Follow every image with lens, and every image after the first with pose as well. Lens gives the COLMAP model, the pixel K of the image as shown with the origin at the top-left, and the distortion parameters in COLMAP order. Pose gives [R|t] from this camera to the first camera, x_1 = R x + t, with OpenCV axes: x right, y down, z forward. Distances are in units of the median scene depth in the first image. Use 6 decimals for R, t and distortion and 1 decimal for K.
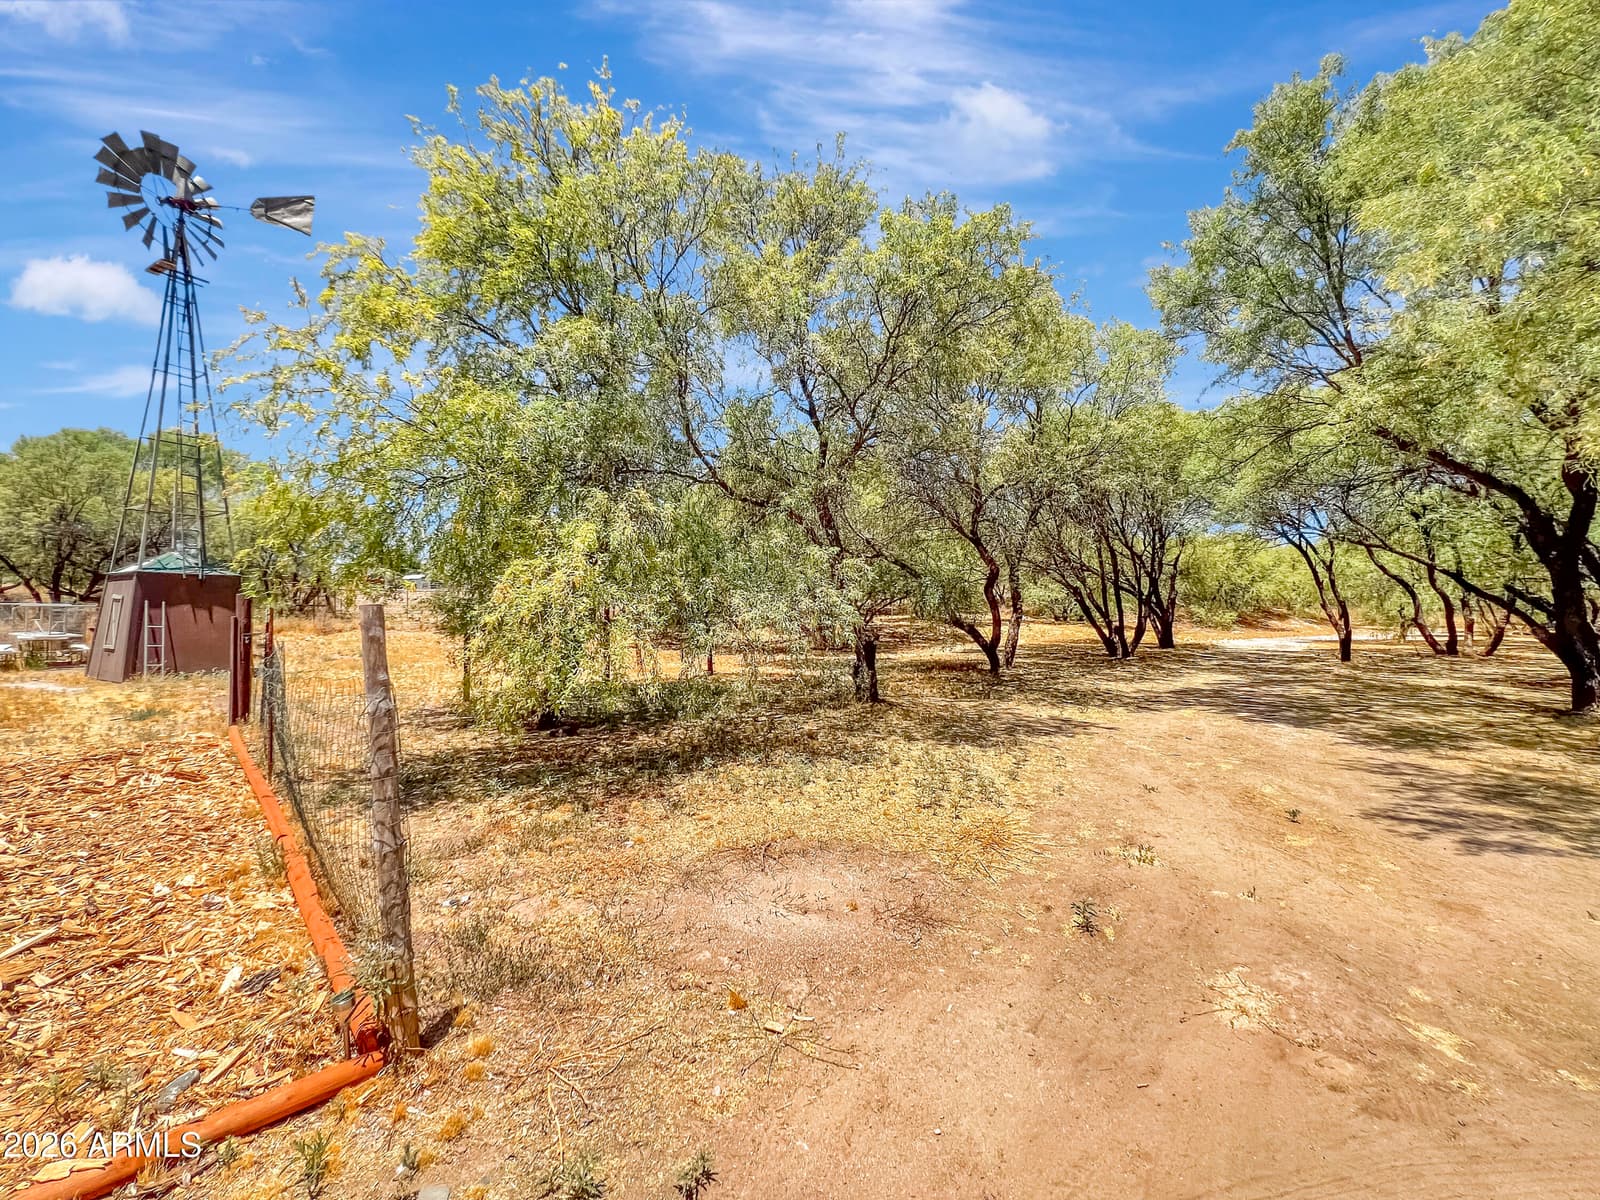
lens RADIAL K [[737.8, 0, 800.0], [0, 737.8, 600.0], [0, 0, 1]] dist [-0.000636, -0.000407]
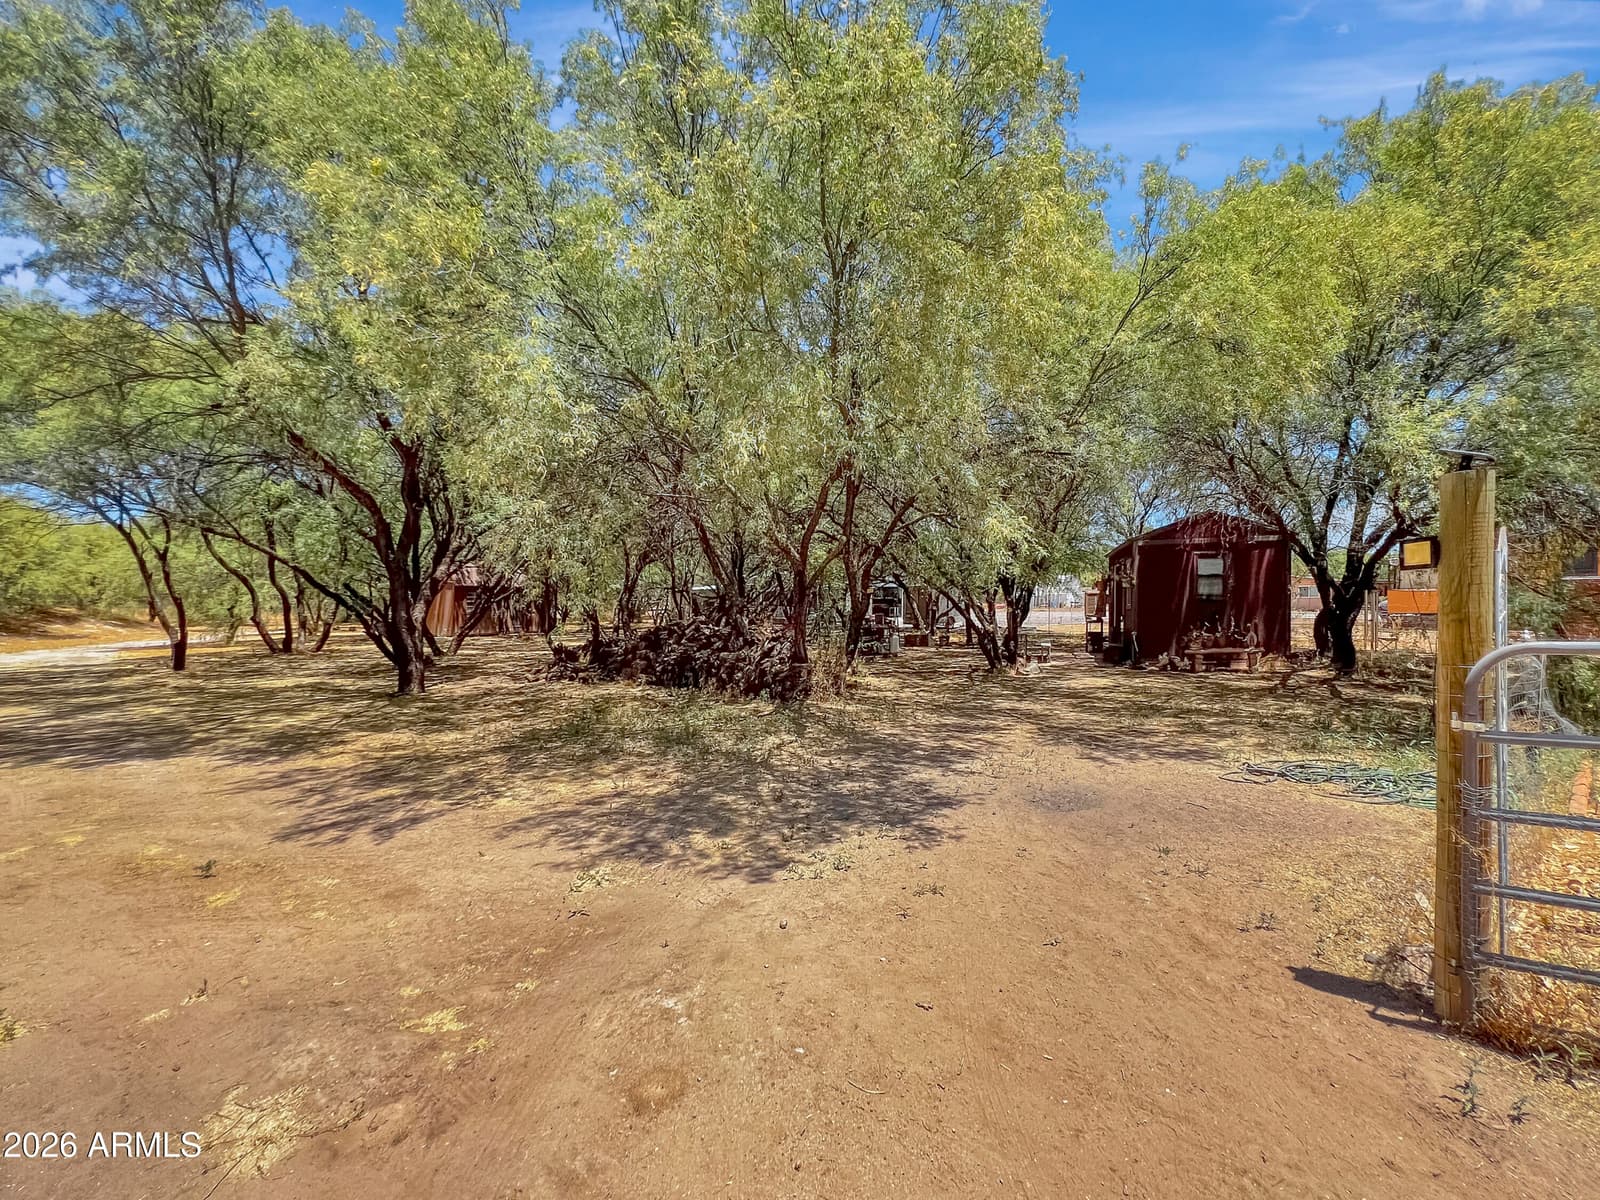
lens RADIAL K [[737.8, 0, 800.0], [0, 737.8, 600.0], [0, 0, 1]] dist [-0.000636, -0.000407]
pose [[-0.020108, 0.003858, 0.999790, -0.115212], [-0.001511, 0.999991, -0.003889, 0.006641], [-0.999797, -0.001589, -0.020102, 0.339853]]
